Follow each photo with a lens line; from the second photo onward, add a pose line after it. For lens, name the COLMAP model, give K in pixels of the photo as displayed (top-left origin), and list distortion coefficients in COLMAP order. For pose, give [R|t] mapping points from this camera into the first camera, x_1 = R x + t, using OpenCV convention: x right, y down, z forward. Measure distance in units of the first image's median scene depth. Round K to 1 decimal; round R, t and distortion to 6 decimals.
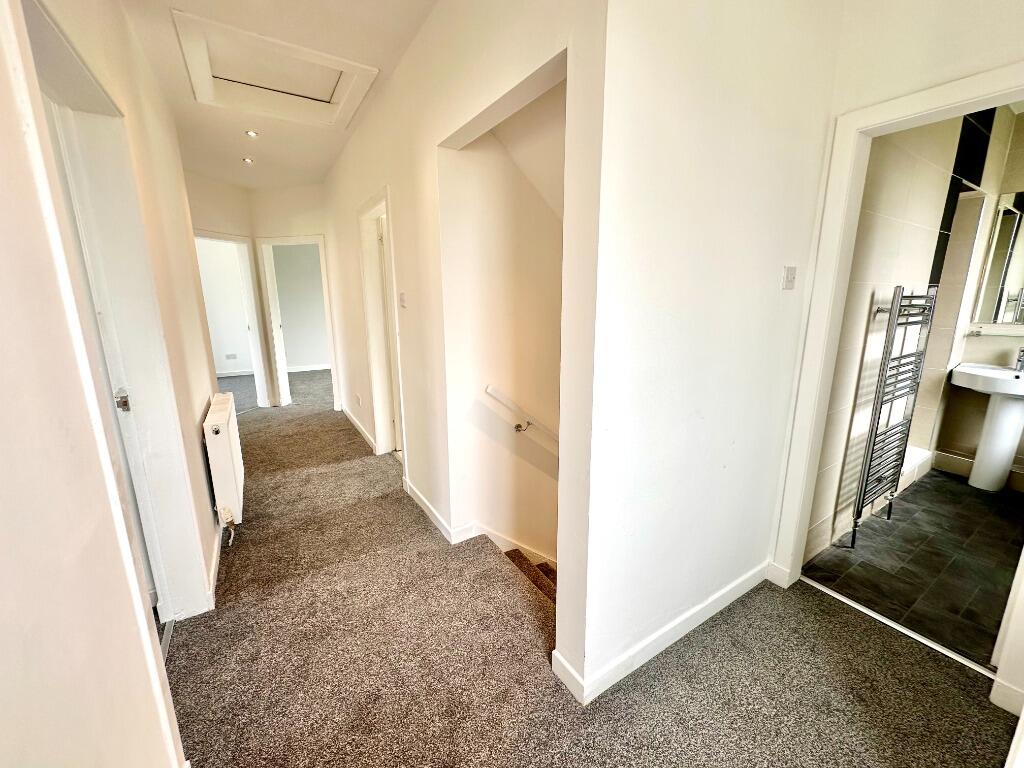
lens RADIAL K [[406.5, 0, 510.8], [0, 406.5, 380.5], [0, 0, 1]] dist [-0.002152, -0.000390]
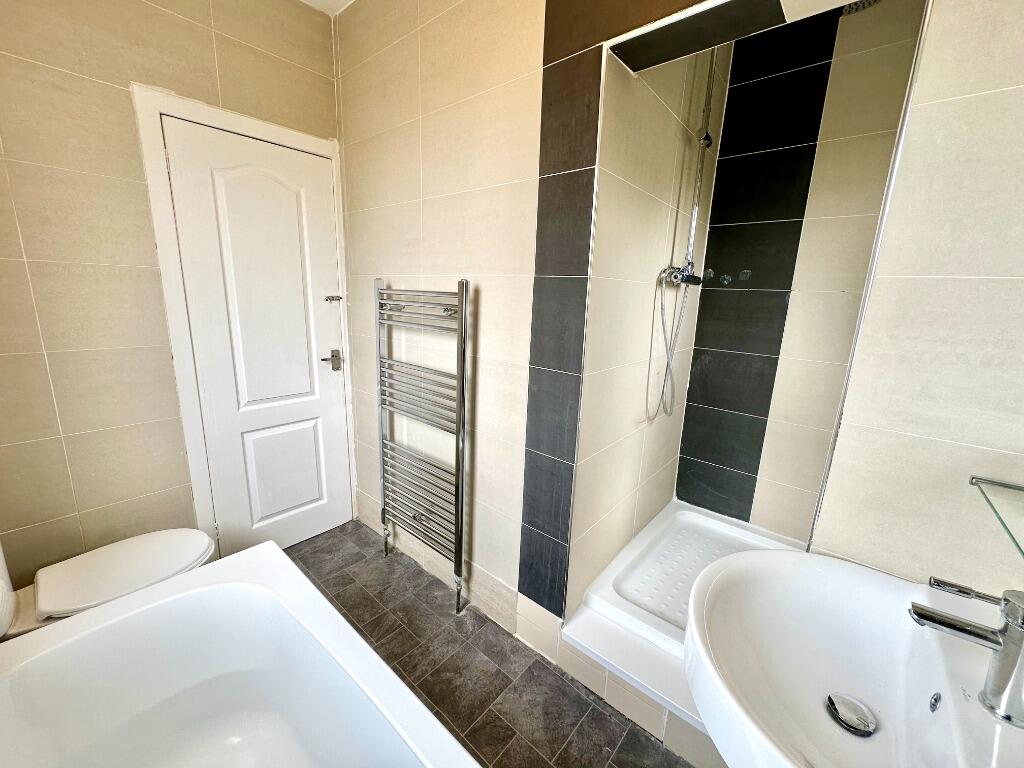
lens RADIAL K [[406.5, 0, 510.8], [0, 406.5, 380.5], [0, 0, 1]] dist [-0.002152, -0.000390]
pose [[0.291613, 0.223765, -0.929995, 1.338761], [-0.240634, 0.958146, 0.155084, -0.151422], [0.925774, 0.178564, 0.333254, 0.686152]]
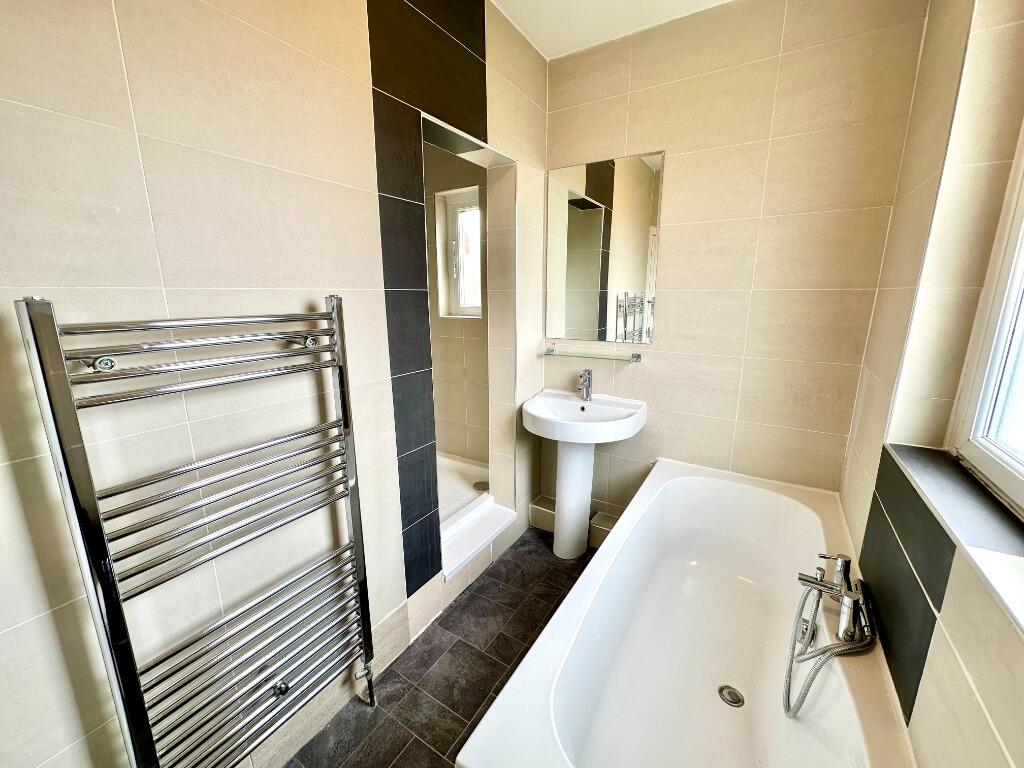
lens RADIAL K [[406.5, 0, 510.8], [0, 406.5, 380.5], [0, 0, 1]] dist [-0.002152, -0.000390]
pose [[0.902847, -0.090460, 0.420339, 0.798996], [0.090102, 0.995716, 0.020754, -0.090389], [-0.420416, 0.019135, 0.907130, 0.348832]]
